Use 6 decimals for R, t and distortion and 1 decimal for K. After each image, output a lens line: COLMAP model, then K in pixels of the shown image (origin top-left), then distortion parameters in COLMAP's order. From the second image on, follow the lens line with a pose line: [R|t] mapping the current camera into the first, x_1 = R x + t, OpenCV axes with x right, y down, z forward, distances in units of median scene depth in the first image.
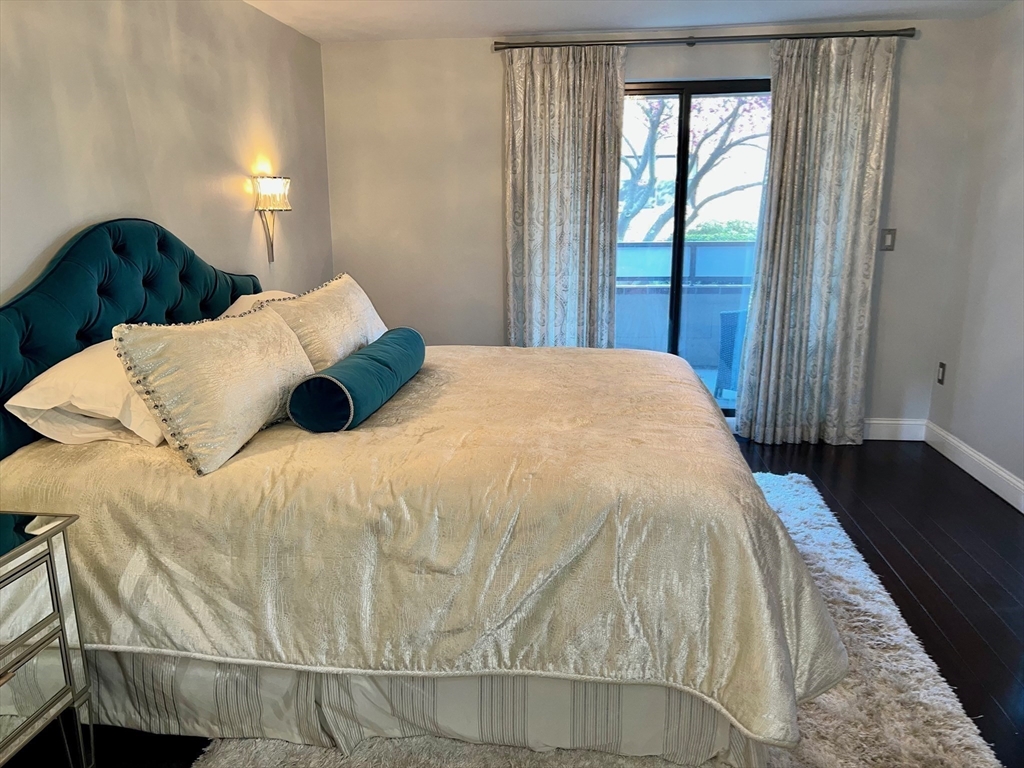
lens RADIAL K [[775.7, 0, 513.1], [0, 775.7, 383.9], [0, 0, 1]] dist [0.049412, -0.068040]
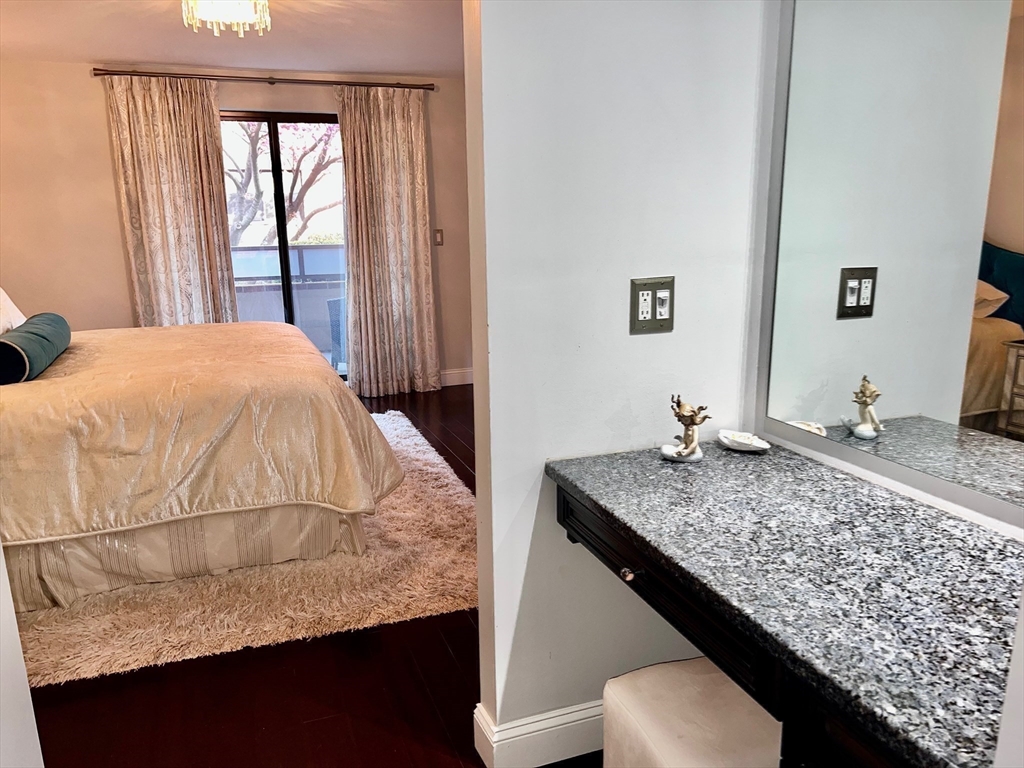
lens RADIAL K [[775.7, 0, 523.9], [0, 775.7, 405.7], [0, 0, 1]] dist [0.049412, -0.068040]
pose [[0.884856, -0.117273, 0.450862, -0.042171], [0.114002, 0.992881, 0.034518, 0.085997], [-0.451700, 0.020856, 0.891926, -0.303586]]
